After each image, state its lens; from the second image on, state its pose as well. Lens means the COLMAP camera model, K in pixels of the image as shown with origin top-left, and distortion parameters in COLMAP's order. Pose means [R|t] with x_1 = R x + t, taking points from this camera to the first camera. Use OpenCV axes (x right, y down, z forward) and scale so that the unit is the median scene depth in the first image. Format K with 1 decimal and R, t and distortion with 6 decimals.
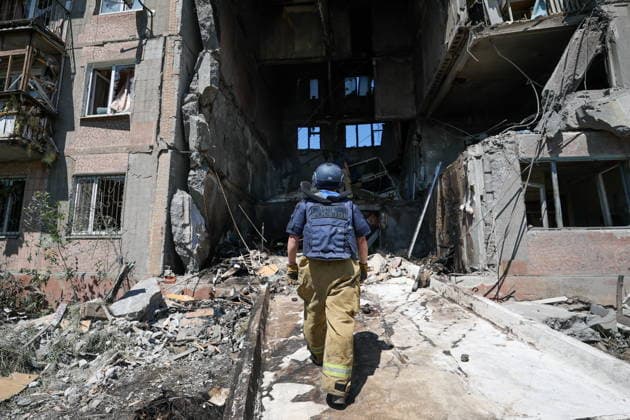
lens RADIAL K [[350.6, 0, 301.1], [0, 350.6, 207.4], [0, 0, 1]] dist [-0.036808, 0.010597]
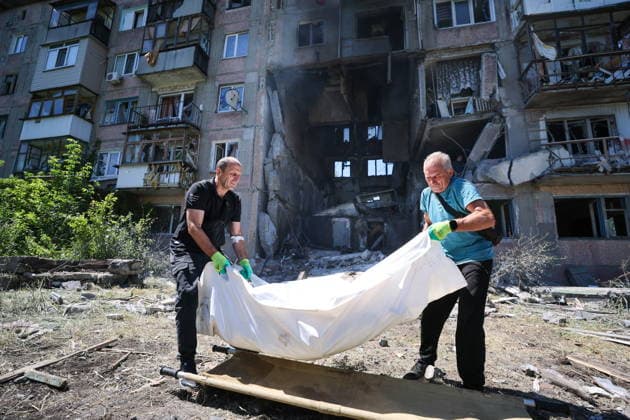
lens RADIAL K [[287.4, 0, 315.0], [0, 287.4, 210.0], [0, 0, 1]] dist [-0.022007, 0.000811]
pose [[0.994484, 0.008032, -0.104584, 0.081117], [-0.008217, 0.999965, -0.001341, -0.060170], [0.104570, 0.002193, 0.994515, -0.467575]]
